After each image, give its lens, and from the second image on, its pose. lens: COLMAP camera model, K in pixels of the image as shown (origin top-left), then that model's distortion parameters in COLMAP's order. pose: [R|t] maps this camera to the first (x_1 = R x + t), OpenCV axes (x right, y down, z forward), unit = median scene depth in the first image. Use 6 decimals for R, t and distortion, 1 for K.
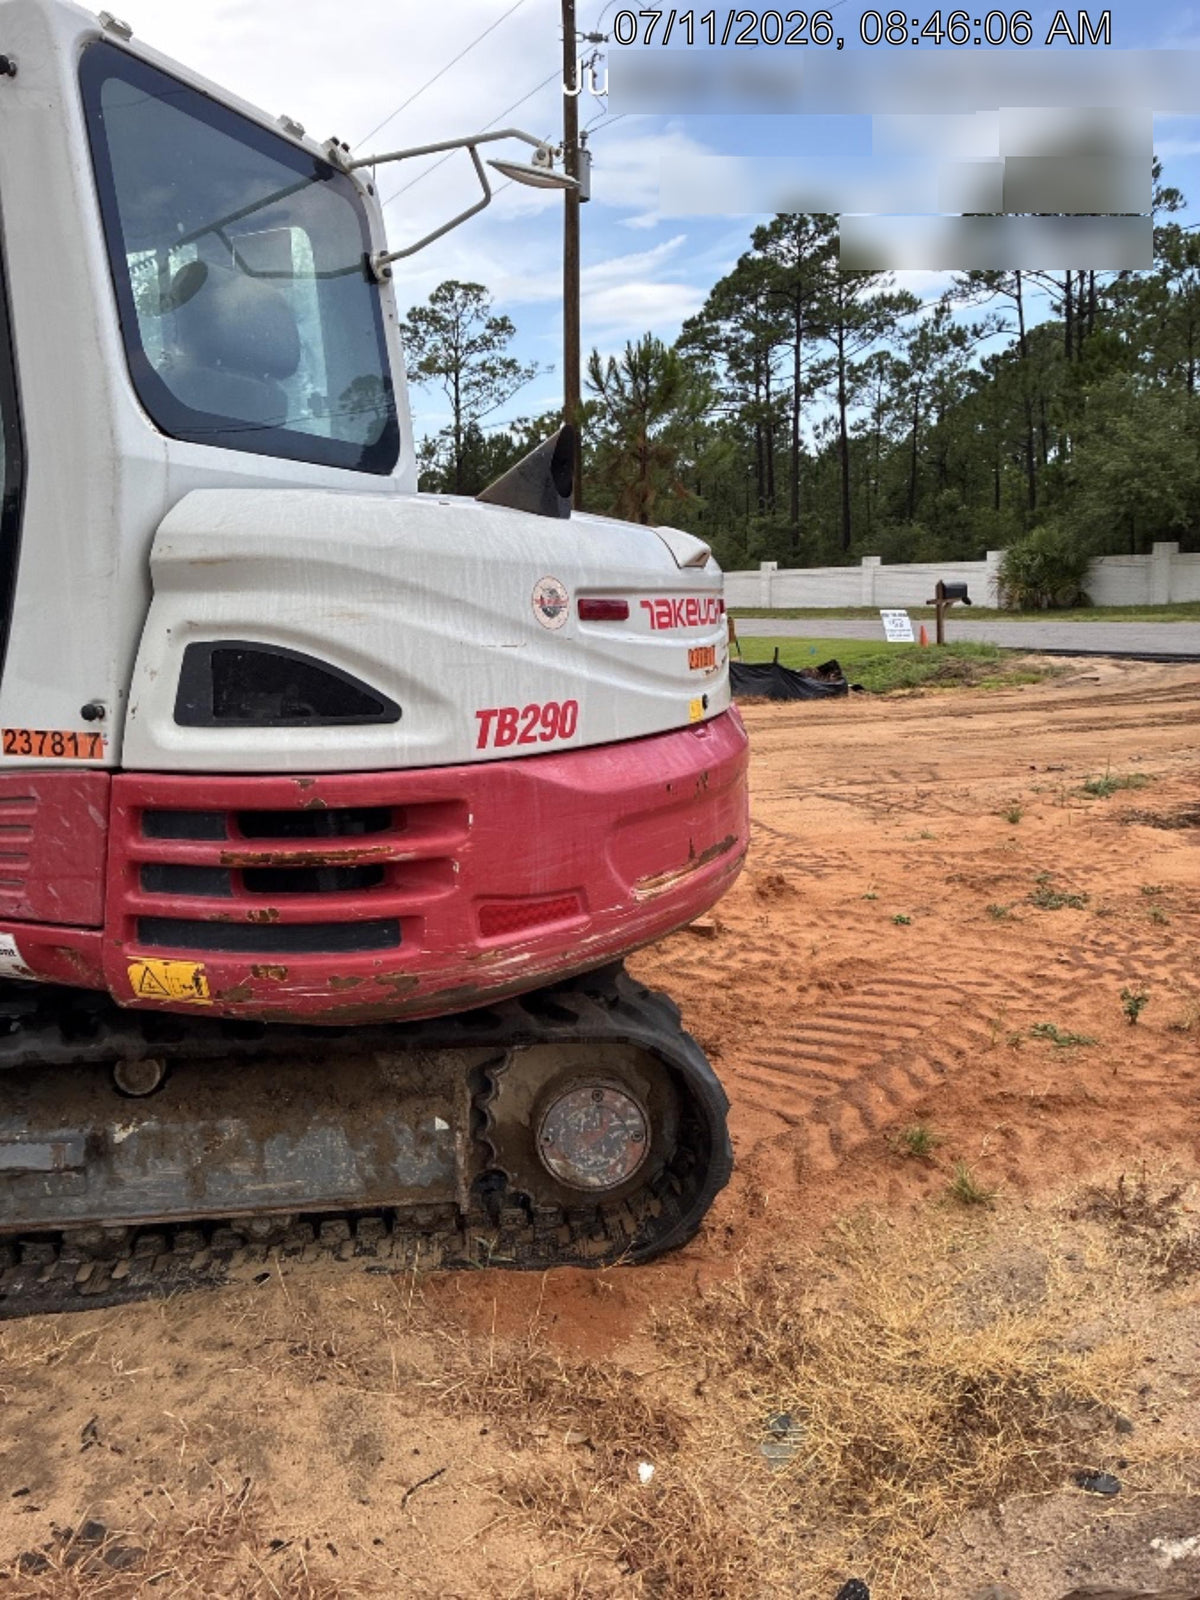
lens RADIAL K [[1201.2, 0, 617.5], [0, 1201.2, 803.1], [0, 0, 1]] dist [0.055434, -0.065989]
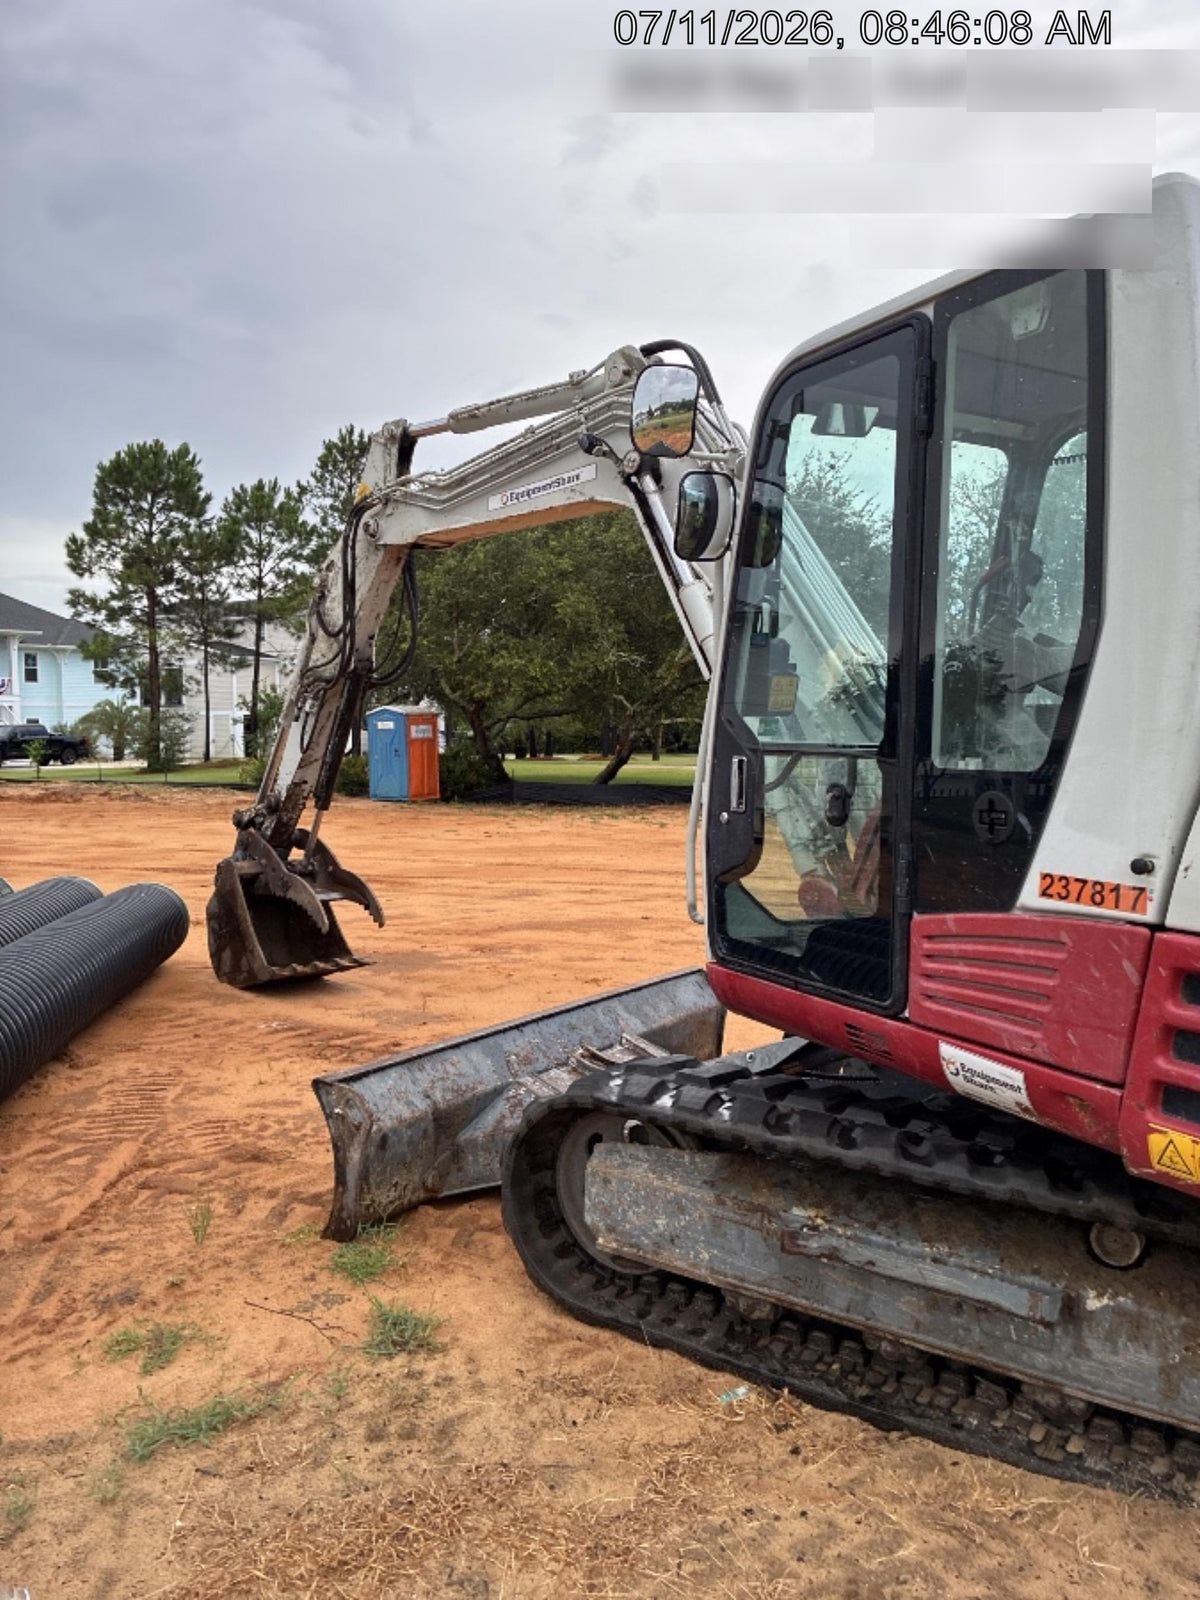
lens RADIAL K [[1220.1, 0, 601.5], [0, 1220.1, 805.2], [0, 0, 1]] dist [0.062997, -0.091400]
pose [[0.767235, 0.069711, -0.637566, -0.121257], [-0.137681, 0.988802, -0.057567, -0.005455], [0.626413, 0.131948, 0.768242, -0.046214]]
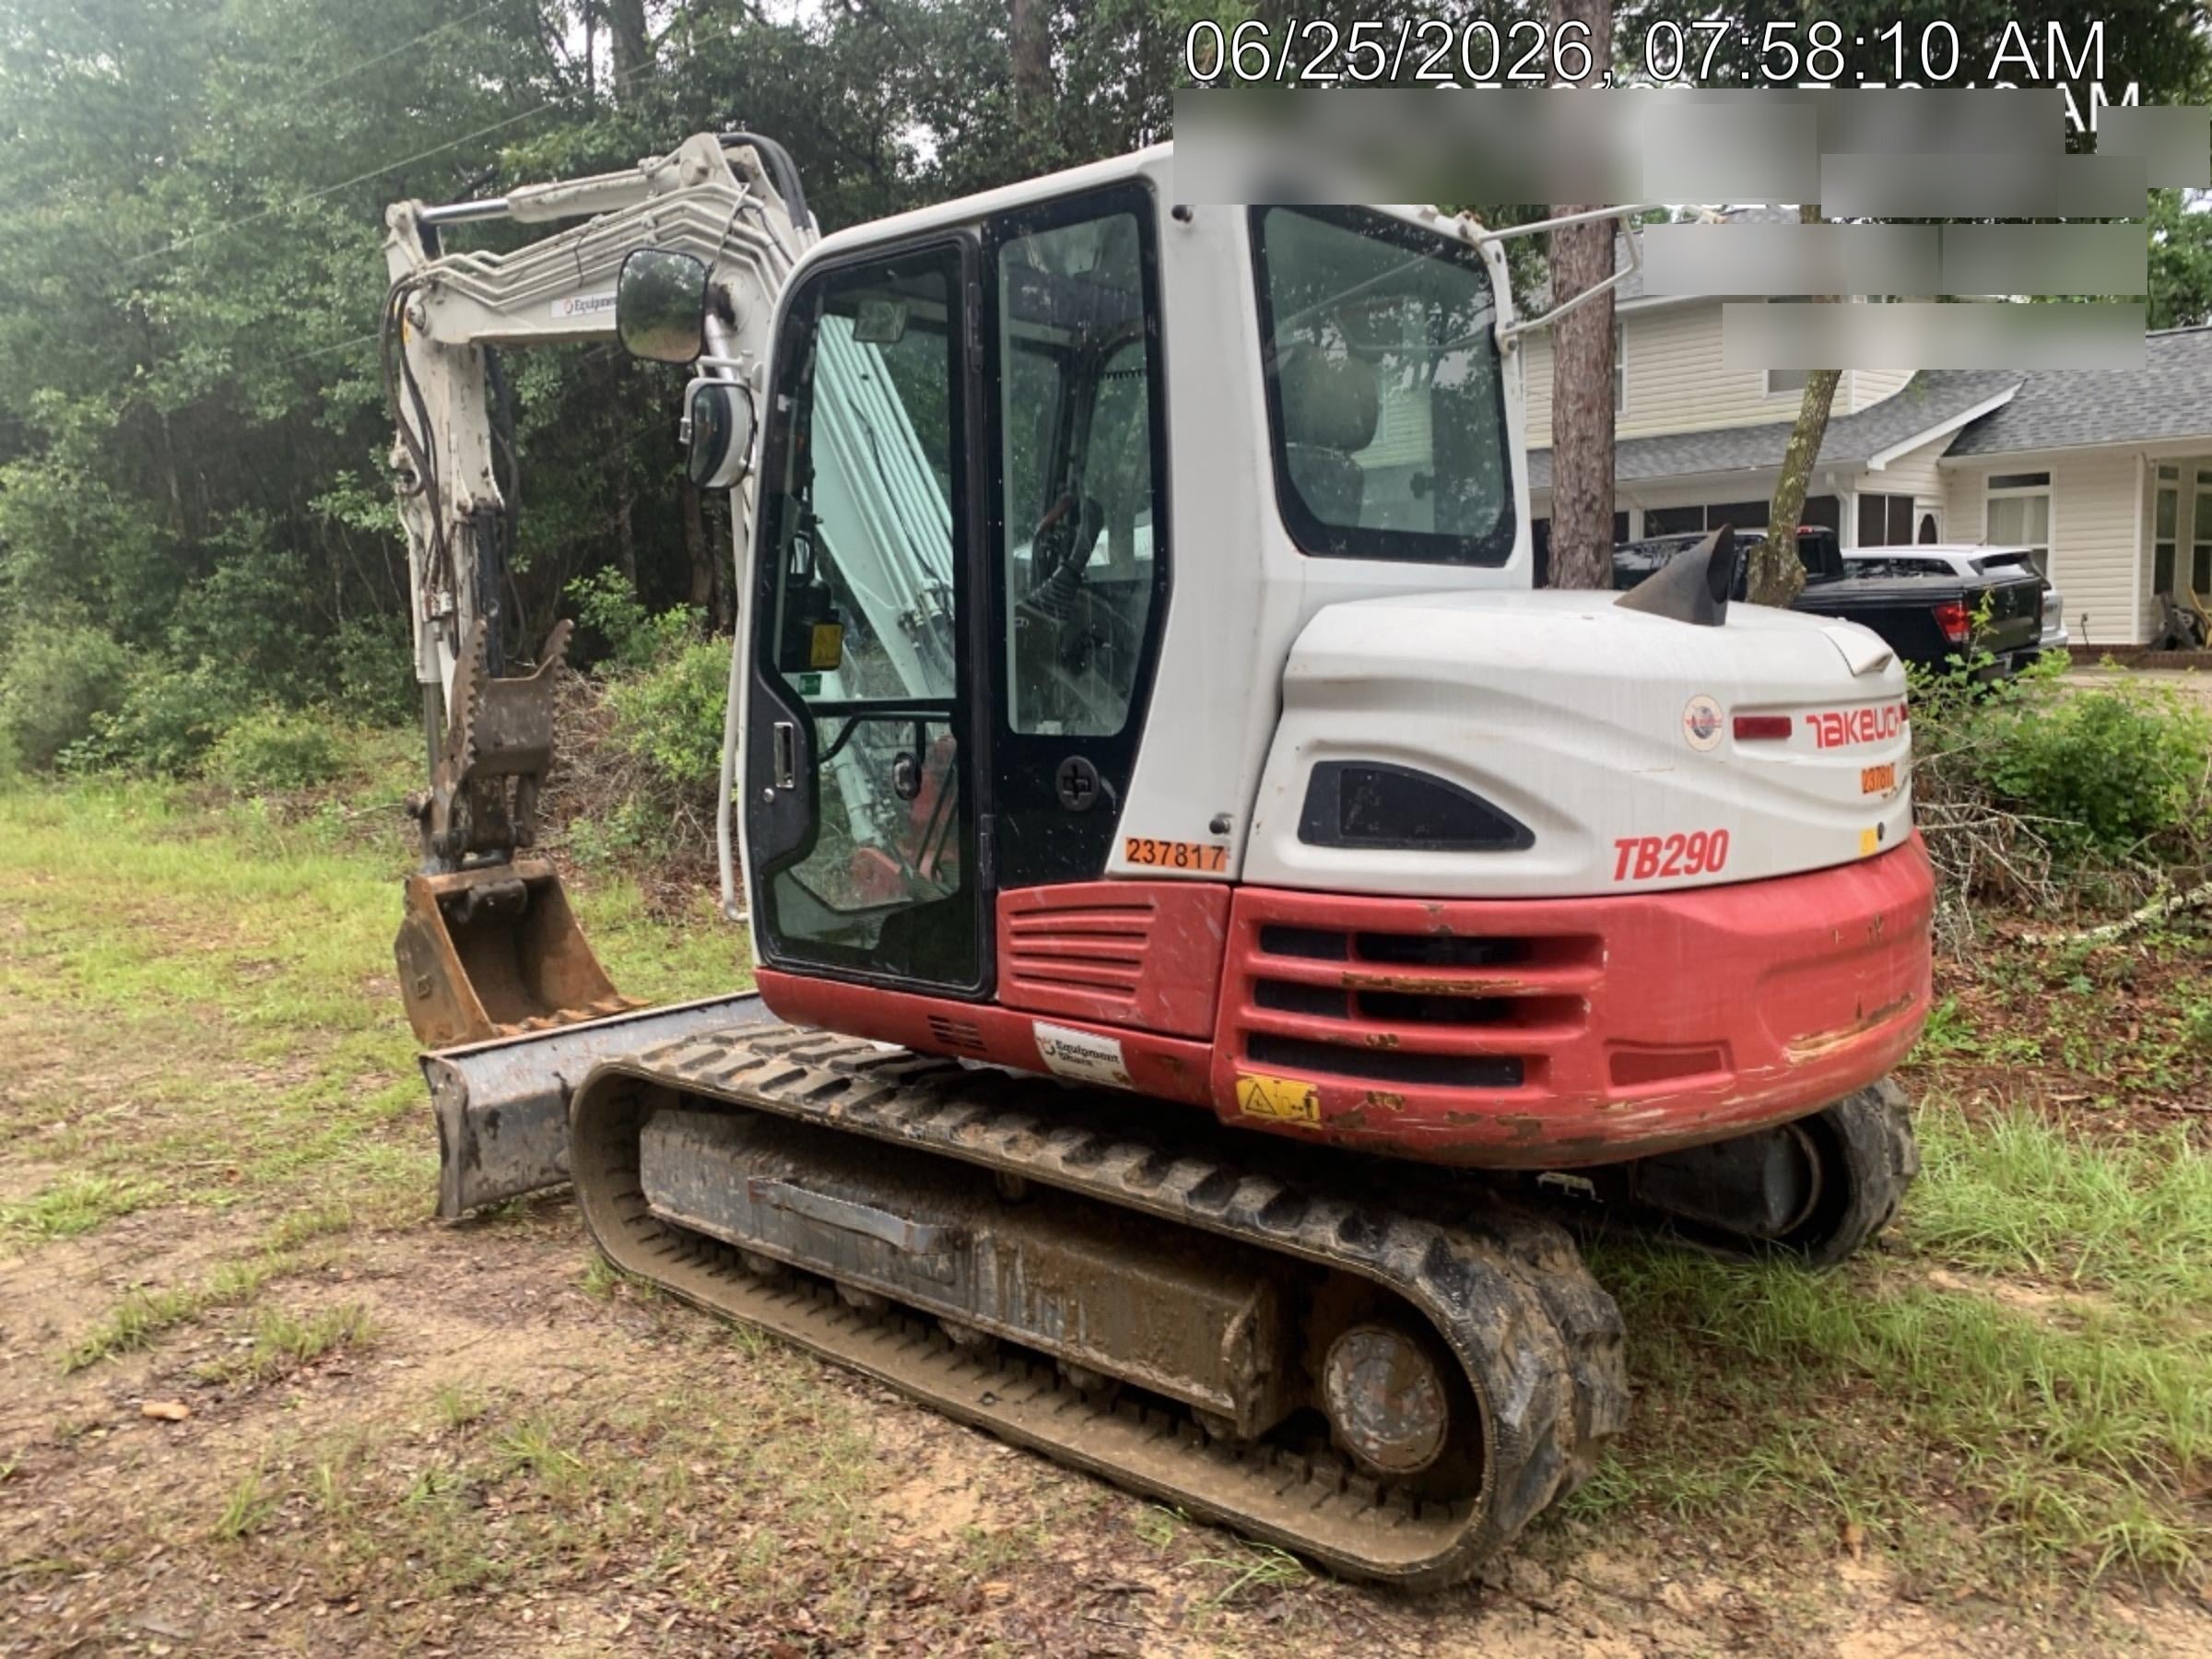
lens RADIAL K [[1734.1, 0, 1081.0], [0, 1734.1, 825.7], [0, 0, 1]] dist [0.107133, -0.426779]
pose [[0.939243, 0.038844, -0.341047, -0.041484], [-0.058526, 0.997150, -0.047607, 0.000782], [0.338226, 0.064675, 0.938840, -0.362419]]
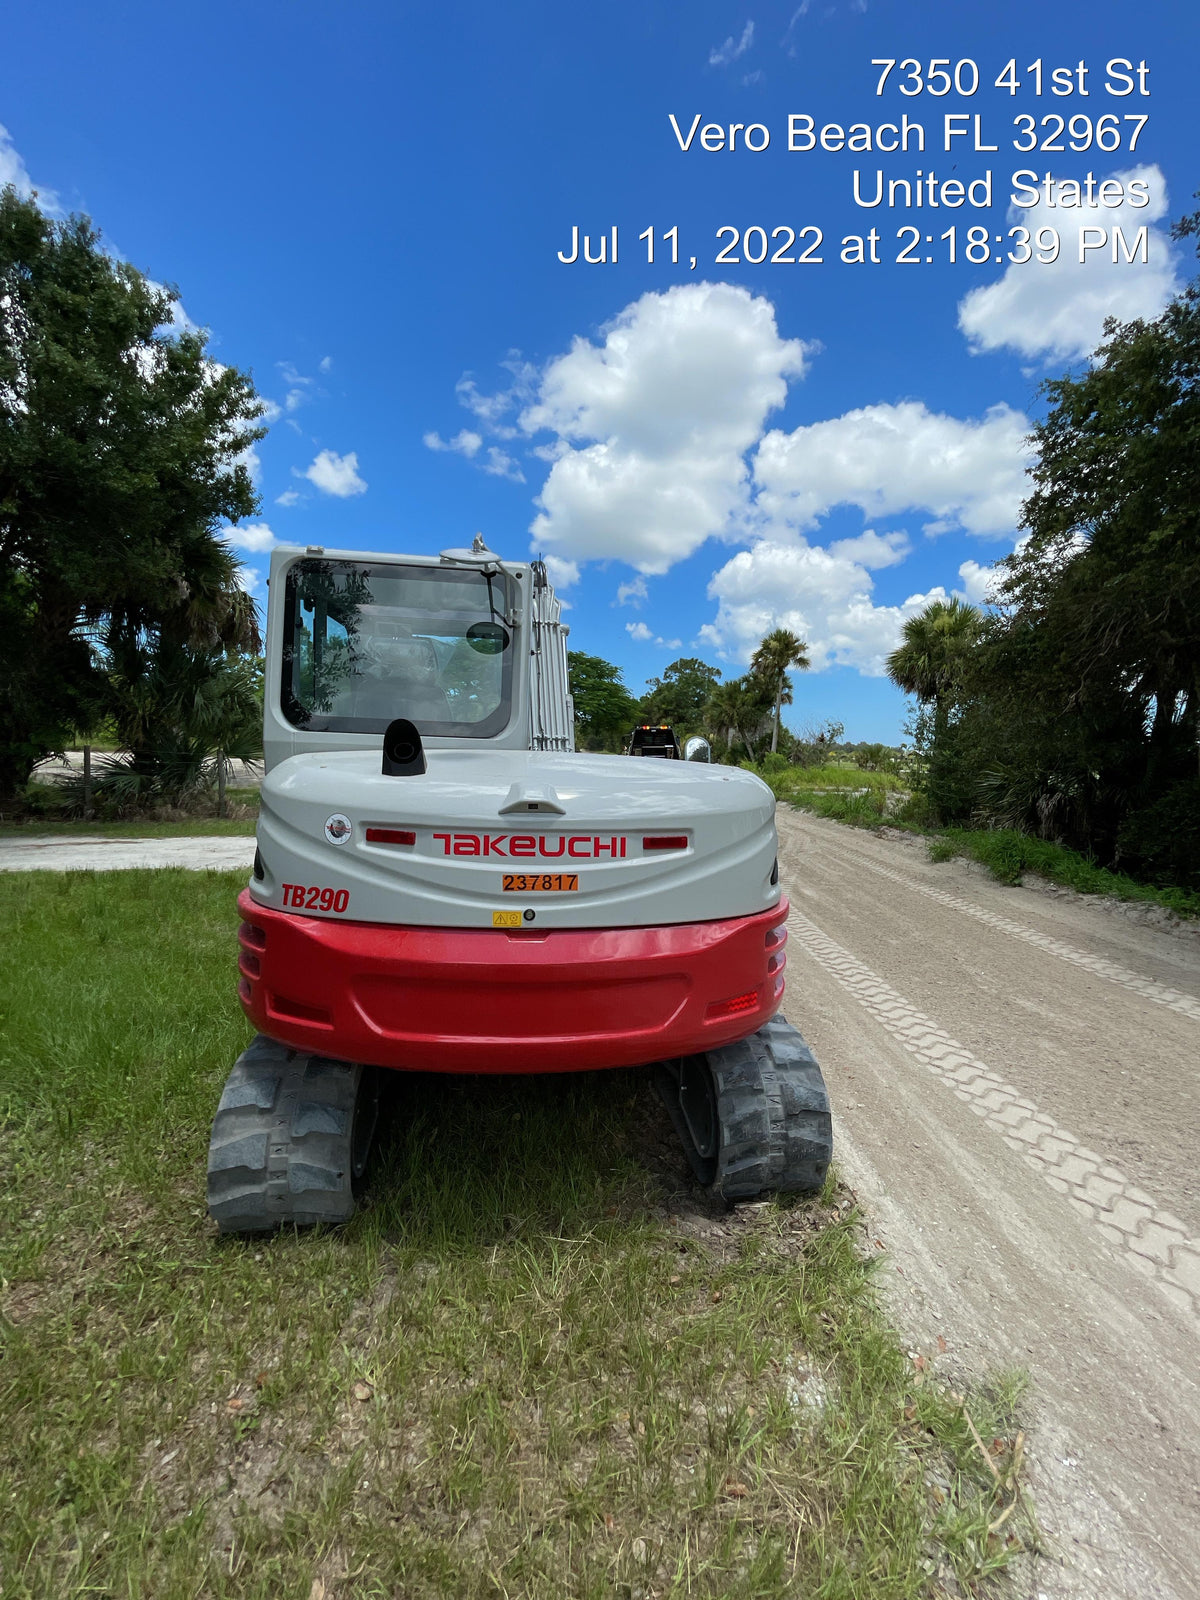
lens RADIAL K [[691.3, 0, 597.3], [0, 691.3, 811.6], [0, 0, 1]] dist [-0.000196, -0.000230]
pose [[0.434175, 0.116015, -0.893327, 0.876925], [-0.188884, 0.981352, 0.035645, -0.272322], [0.880804, 0.153259, 0.447992, 0.836561]]
